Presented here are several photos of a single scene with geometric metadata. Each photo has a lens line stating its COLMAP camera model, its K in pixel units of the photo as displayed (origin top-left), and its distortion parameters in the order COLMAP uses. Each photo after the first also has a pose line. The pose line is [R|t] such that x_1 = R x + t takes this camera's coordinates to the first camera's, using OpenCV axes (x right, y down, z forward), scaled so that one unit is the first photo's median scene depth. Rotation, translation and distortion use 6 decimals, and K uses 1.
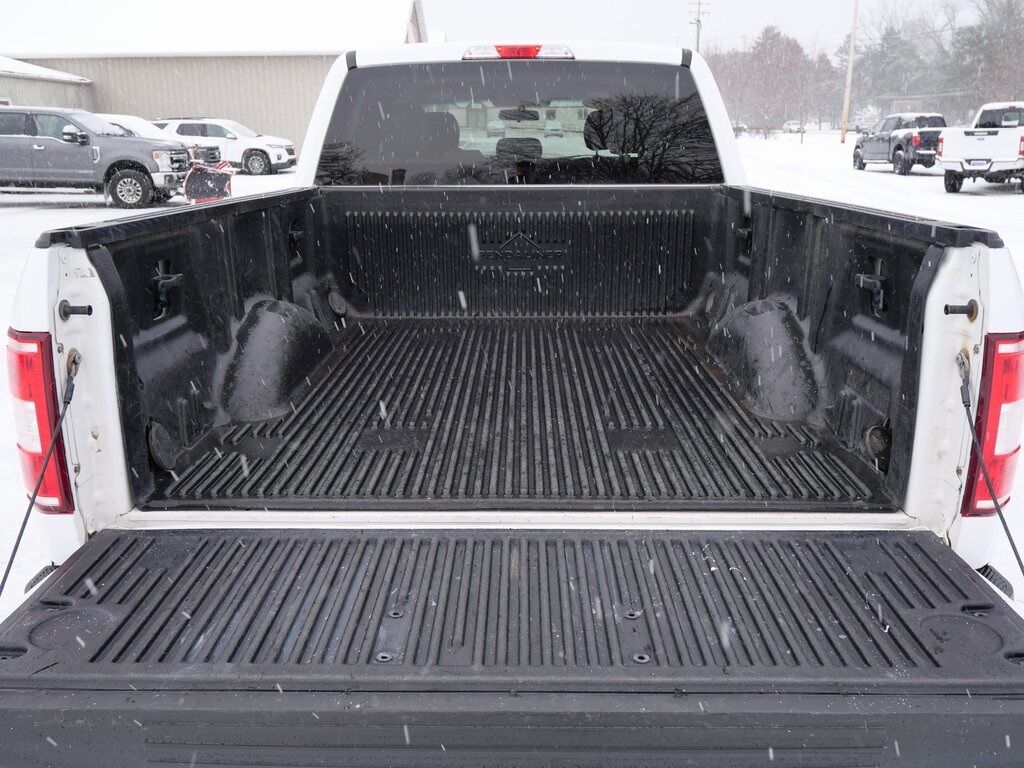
lens RADIAL K [[889.8, 0, 512.0], [0, 889.8, 384.0], [0, 0, 1]] dist [-0.007122, -0.003627]
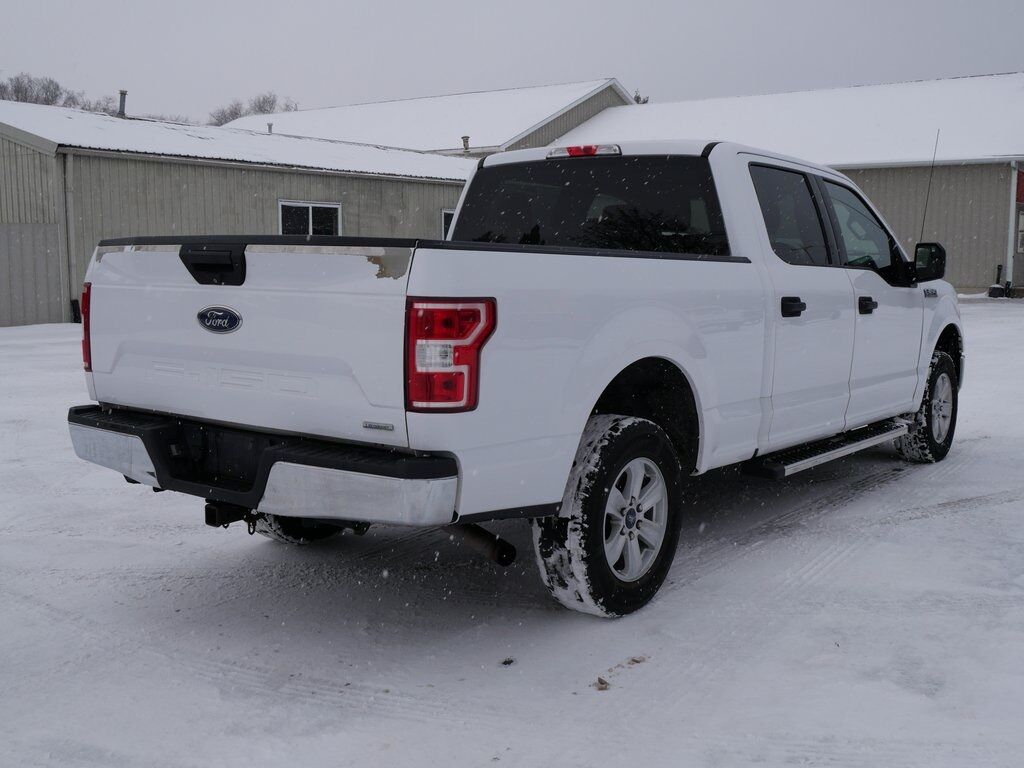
lens RADIAL K [[1089.8, 0, 512.0], [0, 1089.8, 384.0], [0, 0, 1]] dist [-0.010623, -0.010698]
pose [[0.814960, 0.079355, -0.574058, 0.136565], [-0.170866, 0.979448, -0.107176, 0.021236], [0.553755, 0.185431, 0.811770, -0.039541]]
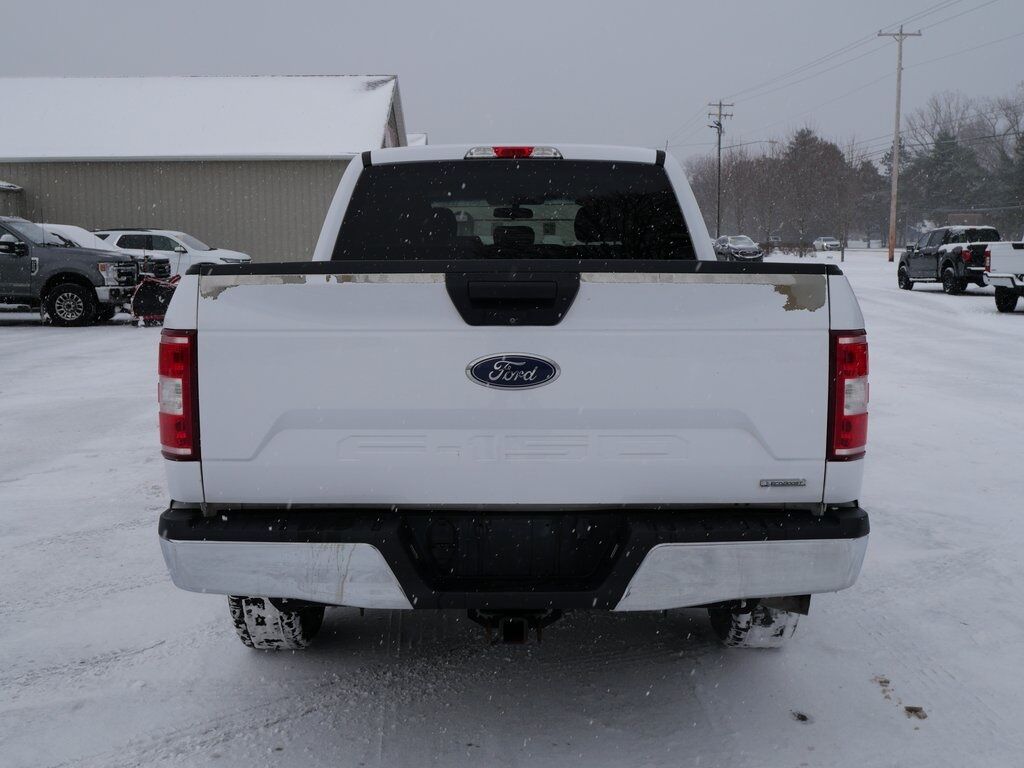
lens RADIAL K [[1089.8, 0, 512.0], [0, 1089.8, 384.0], [0, 0, 1]] dist [-0.010623, -0.010698]
pose [[0.999964, 0.001359, 0.008344, -0.000996], [-0.000071, 0.988319, -0.152399, 0.022077], [-0.008454, 0.152393, 0.988284, -0.055785]]
